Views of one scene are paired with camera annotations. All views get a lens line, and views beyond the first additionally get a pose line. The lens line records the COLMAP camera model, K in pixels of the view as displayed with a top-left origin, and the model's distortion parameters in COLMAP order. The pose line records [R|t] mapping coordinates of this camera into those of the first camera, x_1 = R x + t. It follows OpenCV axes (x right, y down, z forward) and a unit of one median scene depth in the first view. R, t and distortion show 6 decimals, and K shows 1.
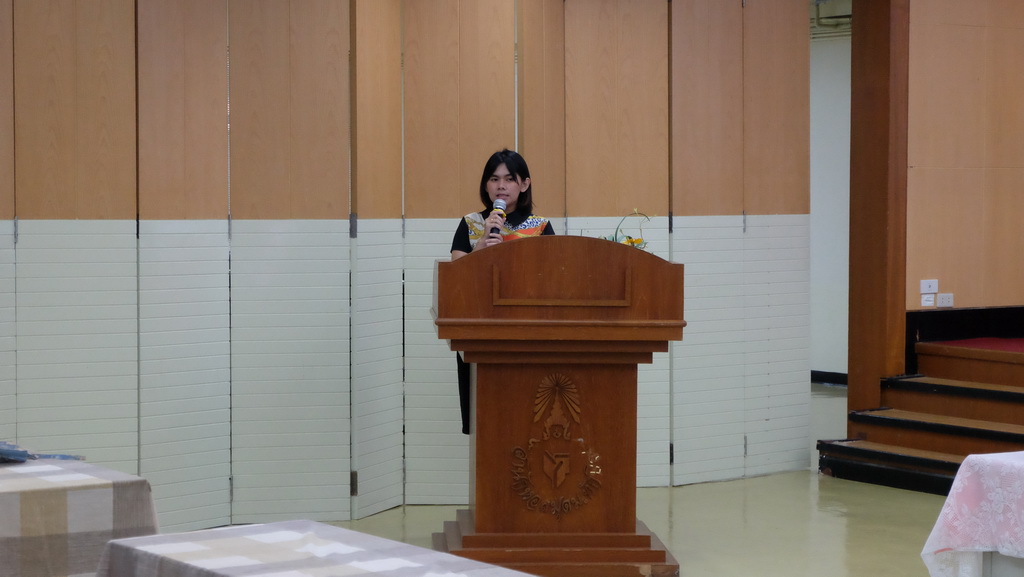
lens RADIAL K [[2416.0, 0, 516.0], [0, 2416.0, 288.1], [0, 0, 1]] dist [0.177408, 0.000000]
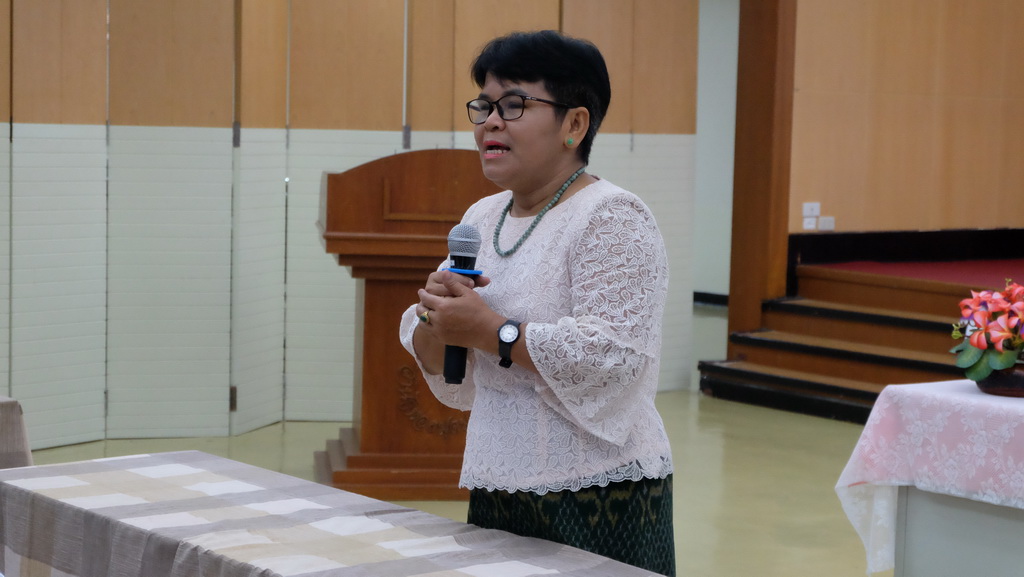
lens RADIAL K [[2304.6, 0, 516.1], [0, 2304.6, 285.7], [0, 0, 1]] dist [0.167116, 0.000000]
pose [[0.998024, 0.018603, 0.060014, -0.010066], [-0.020681, 0.999201, 0.034190, 0.000838], [-0.059330, -0.035363, 0.997612, 0.065360]]
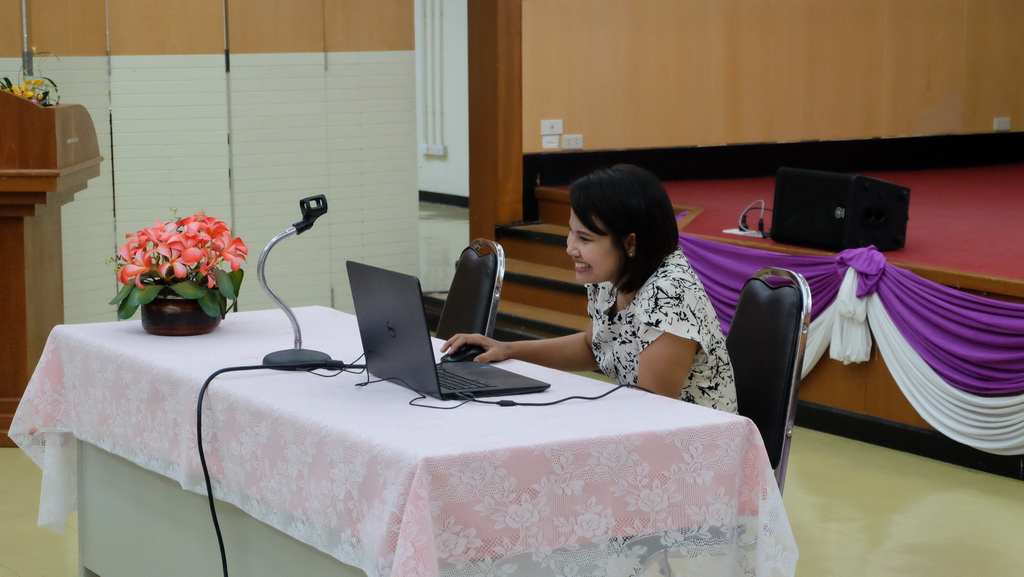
lens RADIAL K [[2416.0, 0, 508.8], [0, 2416.0, 288.5], [0, 0, 1]] dist [0.177408, 0.000000]
pose [[0.996612, -0.001160, -0.082241, 0.279352], [0.006849, 0.997598, 0.068933, -0.003626], [0.081964, -0.069263, 0.994226, 0.081977]]
